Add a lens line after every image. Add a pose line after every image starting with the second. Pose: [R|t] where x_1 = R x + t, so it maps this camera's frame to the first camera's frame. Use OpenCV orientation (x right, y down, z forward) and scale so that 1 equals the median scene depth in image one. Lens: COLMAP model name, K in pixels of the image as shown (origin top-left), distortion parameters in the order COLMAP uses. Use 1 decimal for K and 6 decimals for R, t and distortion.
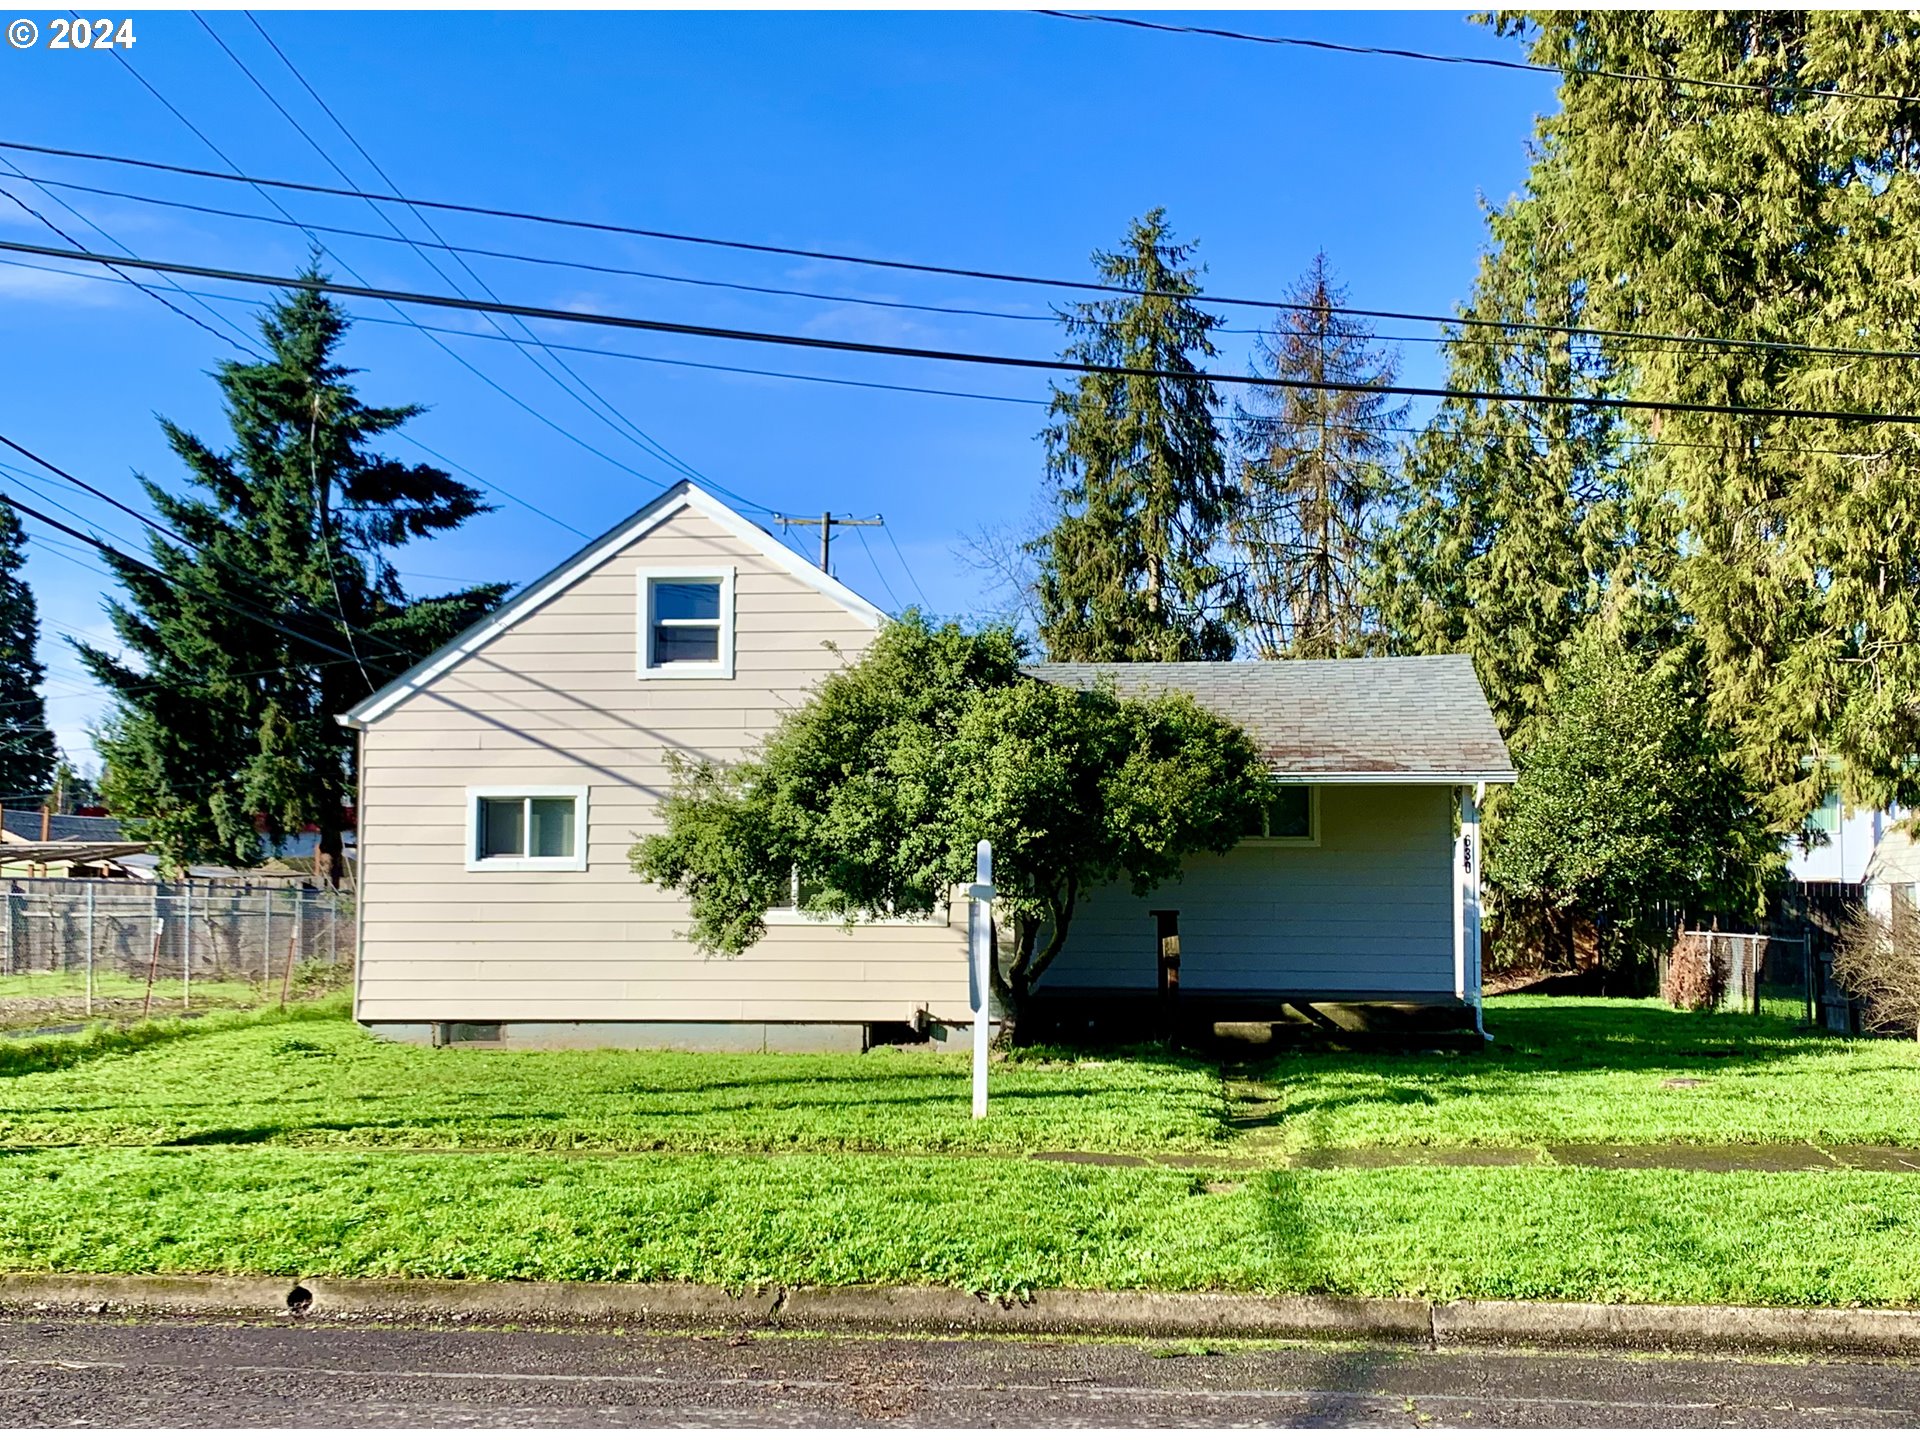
lens RADIAL K [[2171.4, 0, 960.0], [0, 2171.4, 720.0], [0, 0, 1]] dist [0.129834, -0.376782]
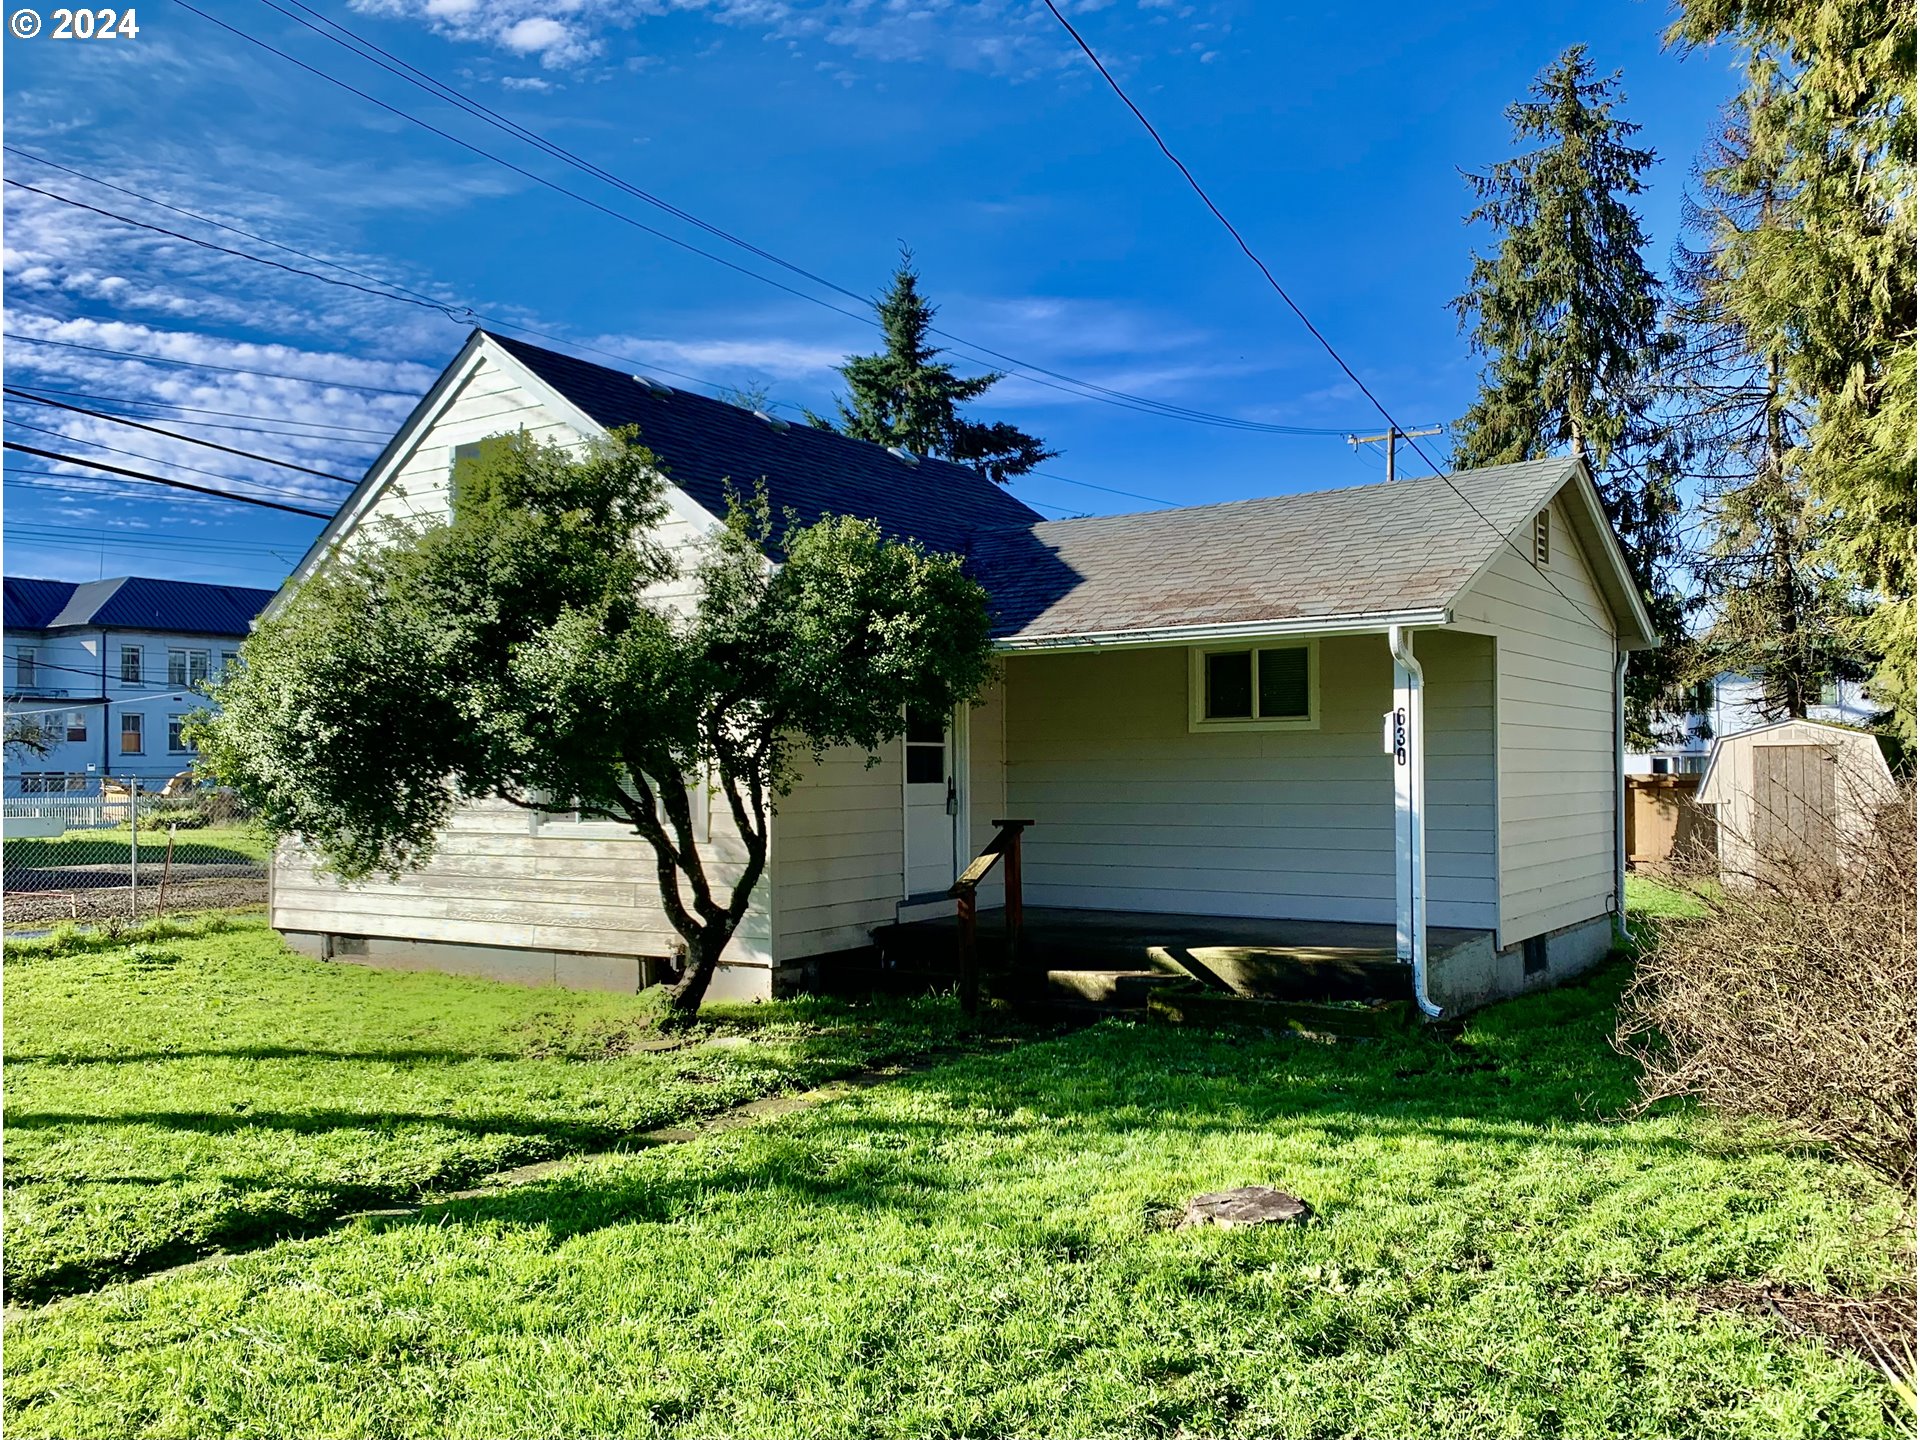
lens RADIAL K [[1581.7, 0, 970.7], [0, 1581.7, 728.6], [0, 0, 1]] dist [0.081803, -0.094692]
pose [[0.889942, -0.024205, -0.455431, 0.337590], [0.049654, 0.997797, 0.043998, 0.031414], [0.453362, -0.061770, 0.889183, 0.508486]]
